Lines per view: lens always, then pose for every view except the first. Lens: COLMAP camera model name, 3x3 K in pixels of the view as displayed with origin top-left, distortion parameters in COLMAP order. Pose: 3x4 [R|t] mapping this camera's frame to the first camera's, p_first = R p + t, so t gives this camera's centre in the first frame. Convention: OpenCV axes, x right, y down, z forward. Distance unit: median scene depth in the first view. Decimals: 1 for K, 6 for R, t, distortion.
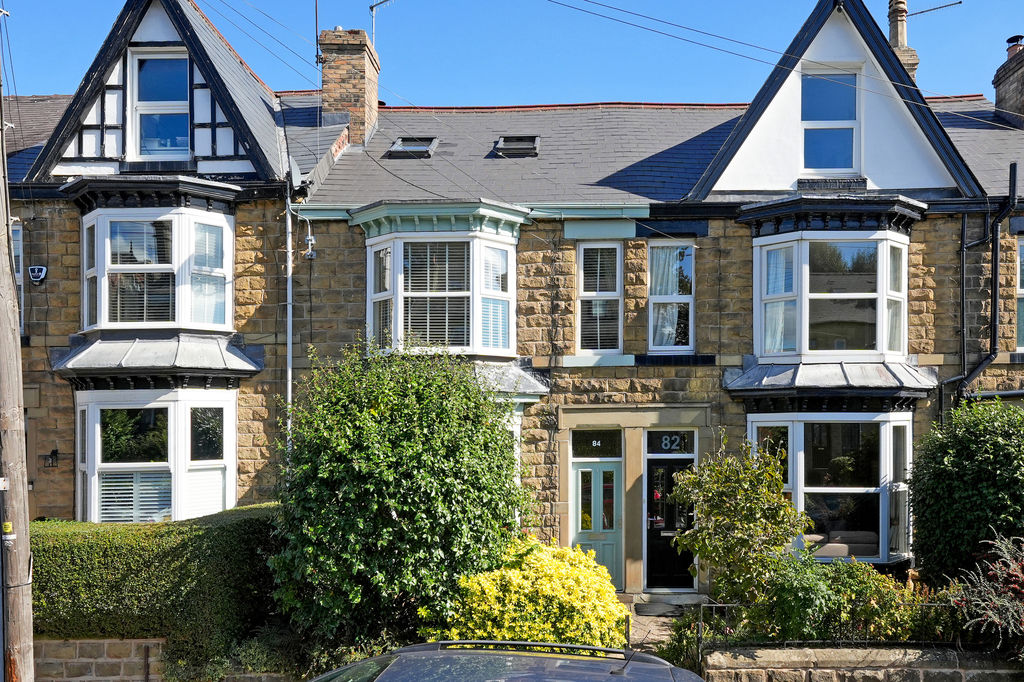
lens RADIAL K [[554.7, 0, 512.0], [0, 554.7, 374.3], [0, 0, 1]] dist [-0.004394, -0.000689]
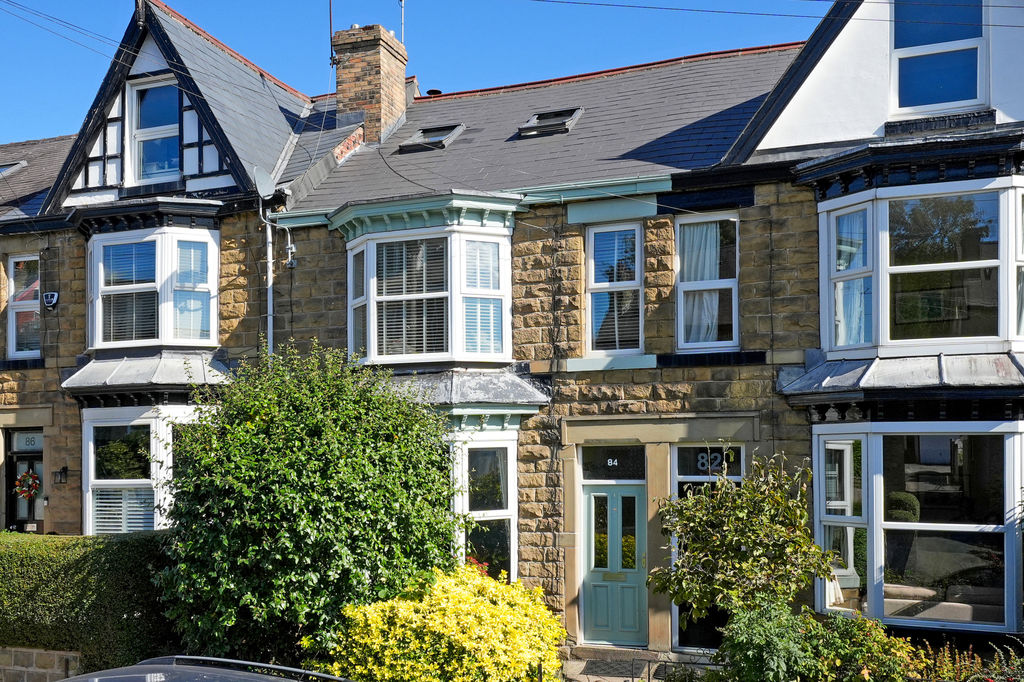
lens RADIAL K [[655.8, 0, 512.0], [0, 655.8, 341.0], [0, 0, 1]] dist [-0.001128, -0.002861]
pose [[0.970845, -0.041883, -0.236022, 0.274544], [0.025914, 0.997185, -0.070363, 0.008979], [0.238305, 0.062195, 0.969197, -0.005012]]
